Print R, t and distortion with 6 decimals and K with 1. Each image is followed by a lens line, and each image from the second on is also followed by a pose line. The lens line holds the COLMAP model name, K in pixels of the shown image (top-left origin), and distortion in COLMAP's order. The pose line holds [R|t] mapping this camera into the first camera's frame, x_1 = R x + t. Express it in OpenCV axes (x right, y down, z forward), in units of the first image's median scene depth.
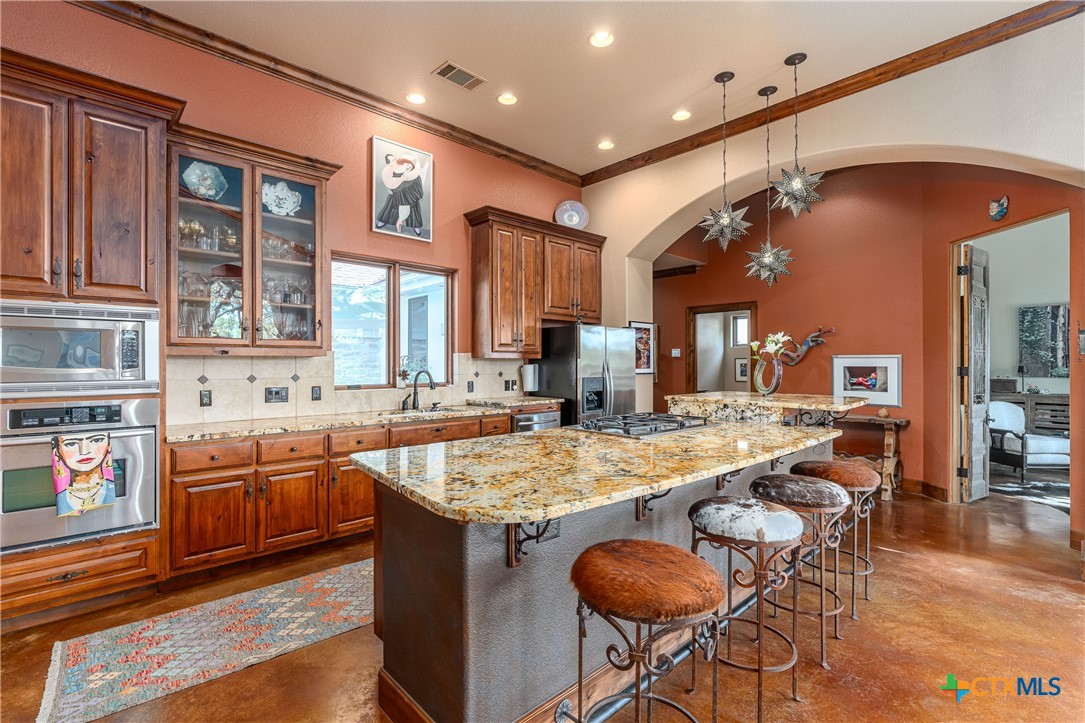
lens RADIAL K [[491.0, 0, 542.5], [0, 491.0, 361.5], [0, 0, 1]] dist [-0.001139, 0.000371]
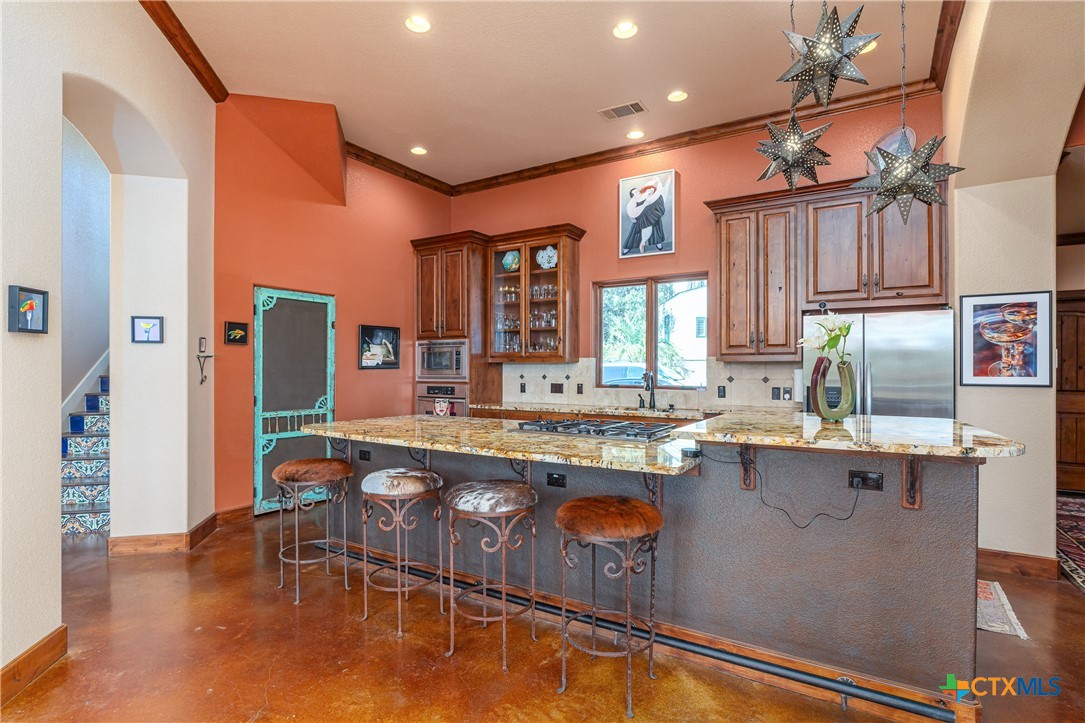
lens RADIAL K [[546.7, 0, 542.5], [0, 546.7, 361.5], [0, 0, 1]] dist [0.002051, -0.000053]
pose [[0.267612, -0.008288, -0.963491, 0.876773], [0.004047, 0.999964, -0.007478, -0.000537], [0.963518, -0.001898, 0.267636, 0.435481]]
